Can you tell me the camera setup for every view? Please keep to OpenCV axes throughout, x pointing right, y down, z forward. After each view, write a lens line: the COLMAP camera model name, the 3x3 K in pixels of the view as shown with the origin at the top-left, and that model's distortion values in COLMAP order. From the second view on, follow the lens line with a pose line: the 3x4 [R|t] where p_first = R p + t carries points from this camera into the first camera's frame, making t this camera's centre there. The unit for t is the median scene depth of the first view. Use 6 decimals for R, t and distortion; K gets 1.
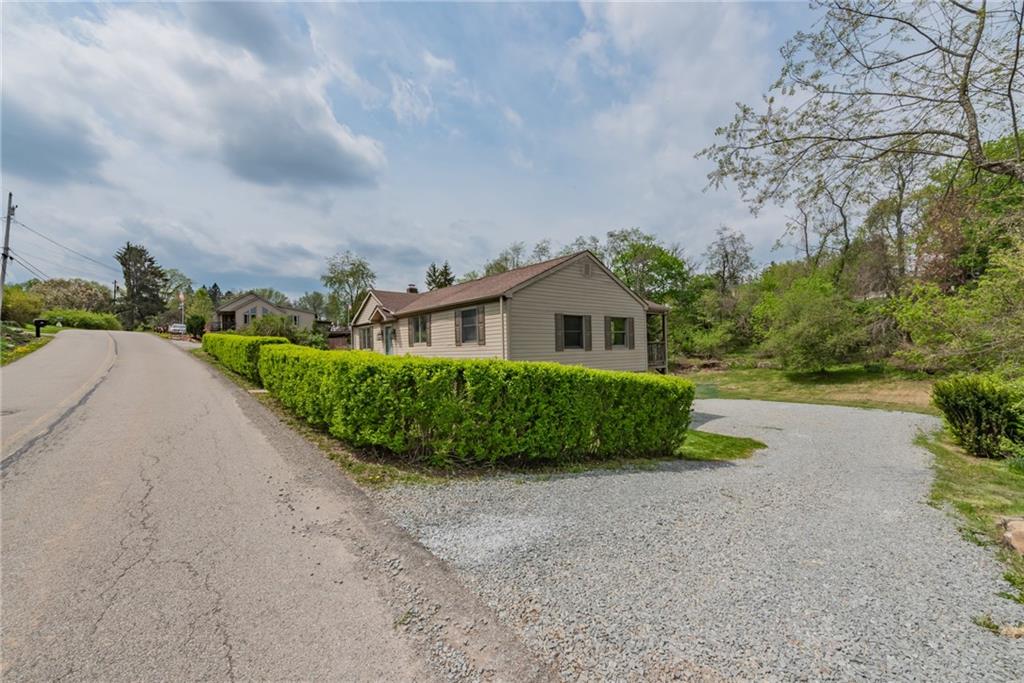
lens RADIAL K [[412.3, 0, 515.7], [0, 412.3, 337.7], [0, 0, 1]] dist [0.012507, -0.000008]
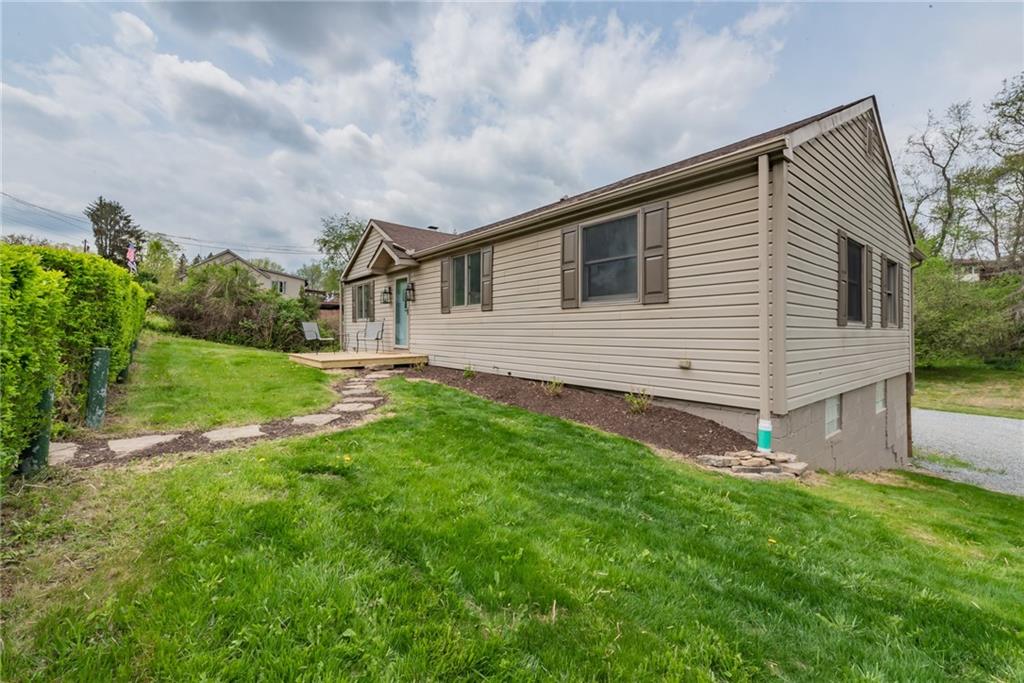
lens RADIAL K [[412.3, 0, 515.7], [0, 412.3, 337.7], [0, 0, 1]] dist [0.012507, -0.000008]
pose [[0.999596, 0.028410, 0.000661, -0.140749], [-0.028410, 0.998528, 0.046197, 0.022844], [0.000652, -0.046197, 0.998932, 0.402092]]
